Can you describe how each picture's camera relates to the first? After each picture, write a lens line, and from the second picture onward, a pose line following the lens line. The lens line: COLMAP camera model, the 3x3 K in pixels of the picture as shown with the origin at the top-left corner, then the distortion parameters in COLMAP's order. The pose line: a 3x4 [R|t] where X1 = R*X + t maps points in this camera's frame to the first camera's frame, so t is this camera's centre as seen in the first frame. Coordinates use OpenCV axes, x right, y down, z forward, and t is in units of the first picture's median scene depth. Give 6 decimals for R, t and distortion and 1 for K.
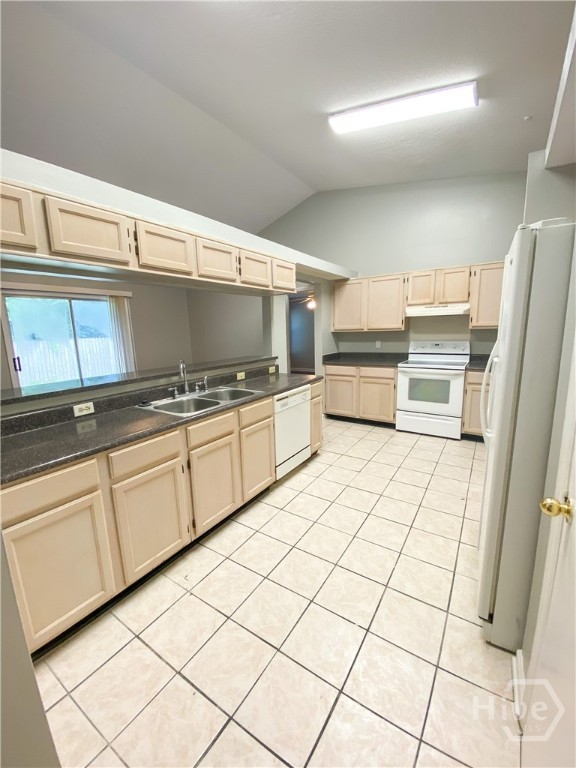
lens RADIAL K [[316.5, 0, 288.0], [0, 316.5, 385.0], [0, 0, 1]] dist [0.001586, -0.000132]
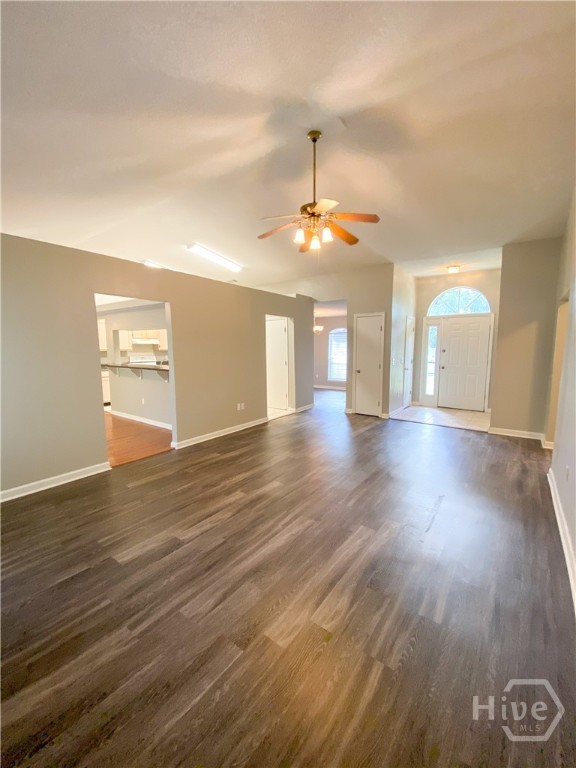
lens RADIAL K [[316.5, 0, 283.0], [0, 316.5, 384.9], [0, 0, 1]] dist [0.001586, -0.000132]
pose [[0.062163, -0.092209, 0.993797, -1.770564], [0.177436, 0.980883, 0.079912, 0.049713], [-0.982167, 0.171368, 0.077335, -0.039552]]
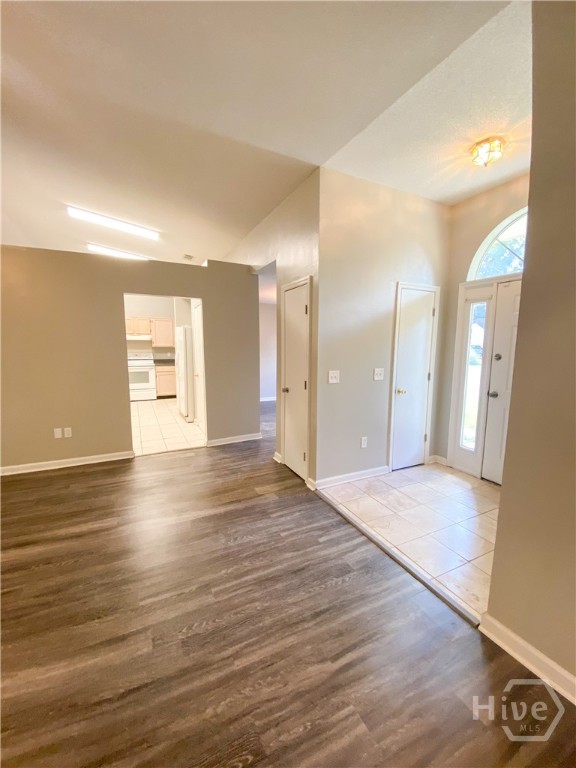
lens RADIAL K [[316.5, 0, 291.6], [0, 316.5, 382.2], [0, 0, 1]] dist [0.001586, -0.000132]
pose [[0.503994, -0.072211, 0.860683, -0.798297], [0.131494, 0.991298, 0.006170, 0.163926], [-0.853639, 0.110065, 0.509103, -0.841256]]
